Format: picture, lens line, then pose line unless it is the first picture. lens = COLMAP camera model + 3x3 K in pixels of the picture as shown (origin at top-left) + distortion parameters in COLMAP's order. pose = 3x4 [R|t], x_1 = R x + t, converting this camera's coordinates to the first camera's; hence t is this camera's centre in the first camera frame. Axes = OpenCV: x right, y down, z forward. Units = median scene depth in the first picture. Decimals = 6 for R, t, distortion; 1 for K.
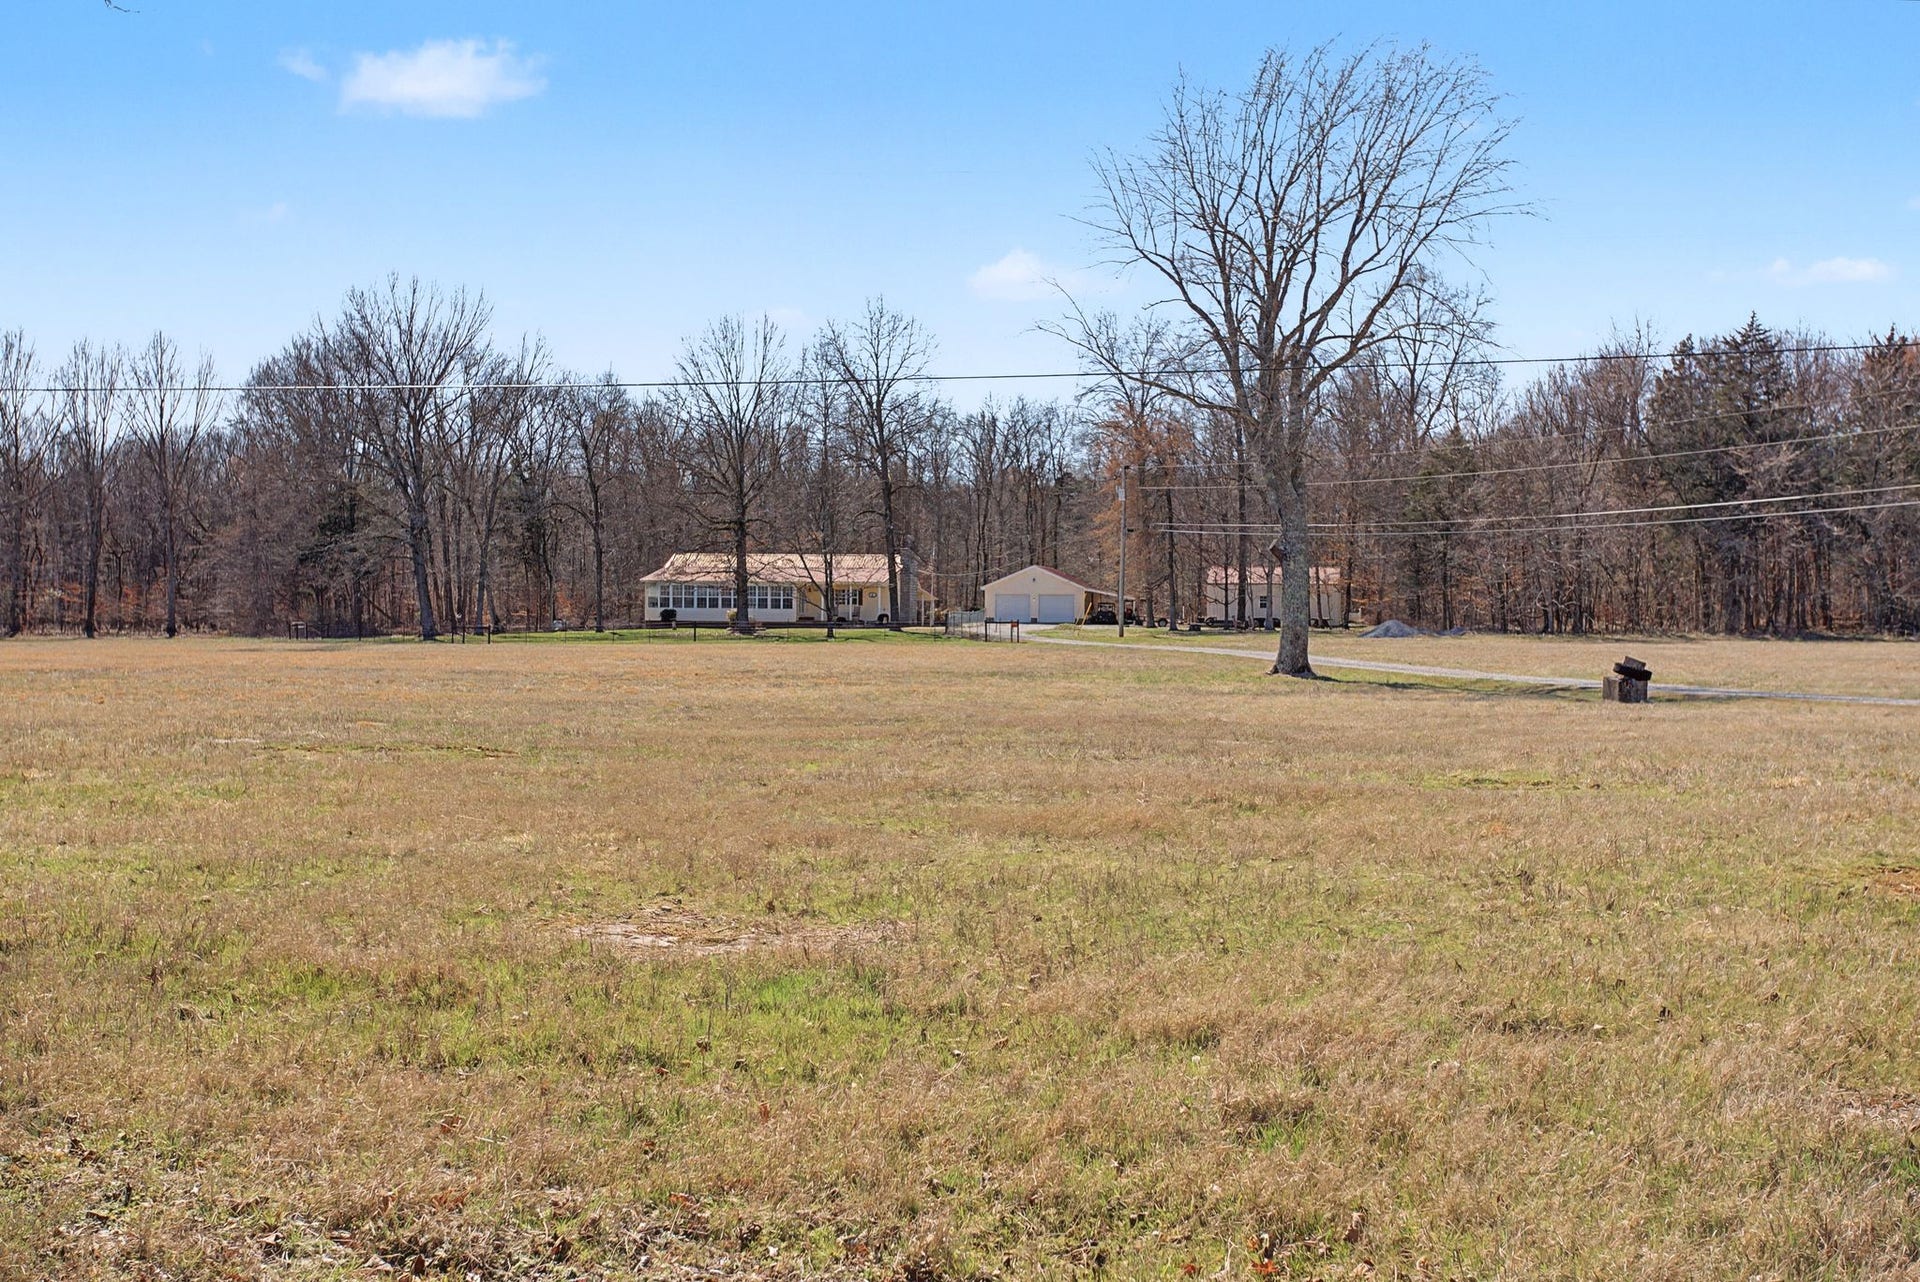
lens RADIAL K [[6155.6, 0, 961.5], [0, 6155.6, 642.7], [0, 0, 1]] dist [0.065538, 0.000000]
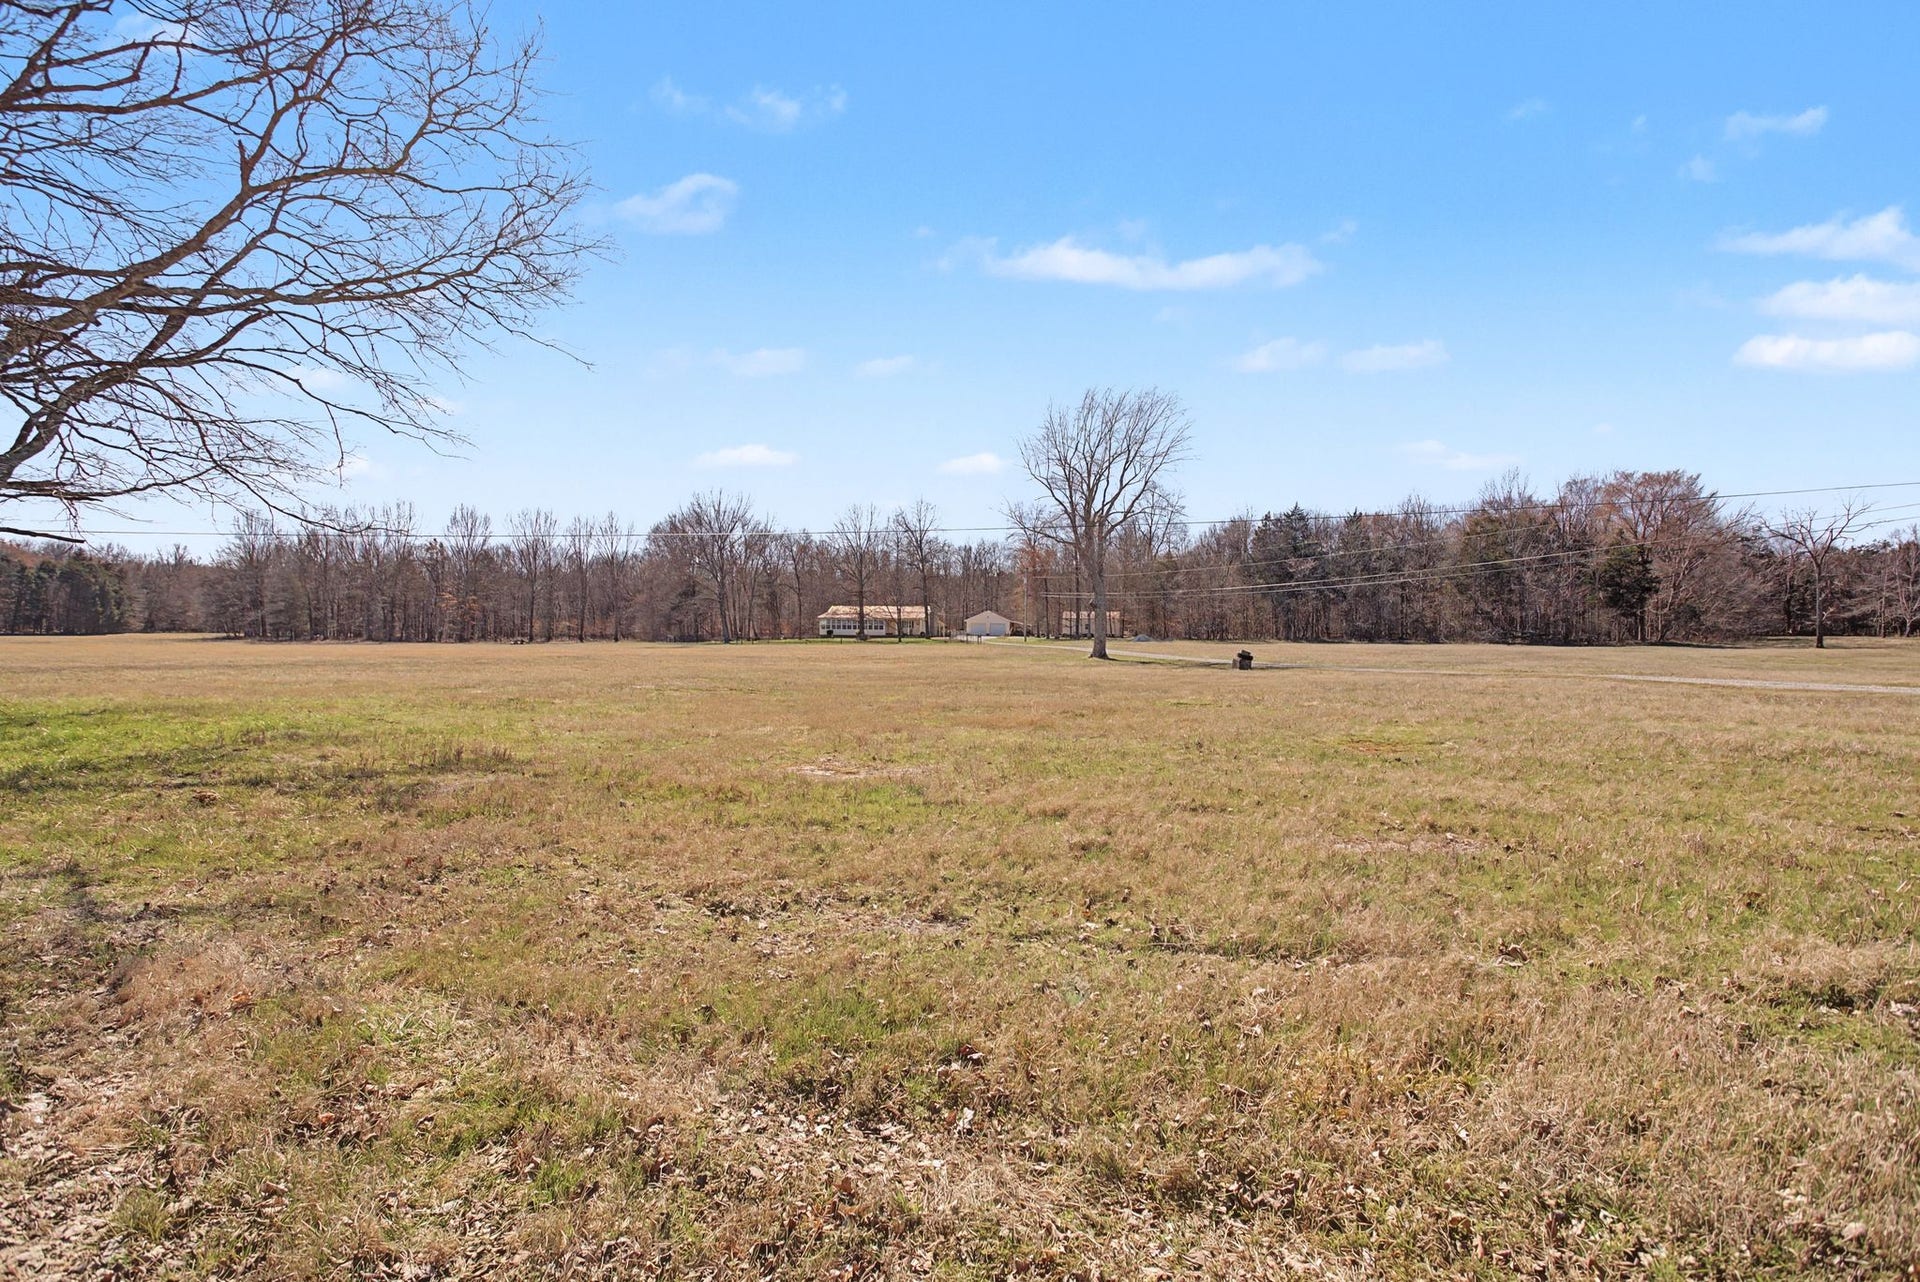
lens RADIAL K [[6155.6, 0, 959.3], [0, 6155.6, 639.2], [0, 0, 1]] dist [0.065538, 0.000000]
pose [[0.999956, -0.000720, -0.009371, 0.022885], [0.000703, 0.999998, -0.001826, 0.002332], [0.009372, 0.001820, 0.999954, -1.319798]]
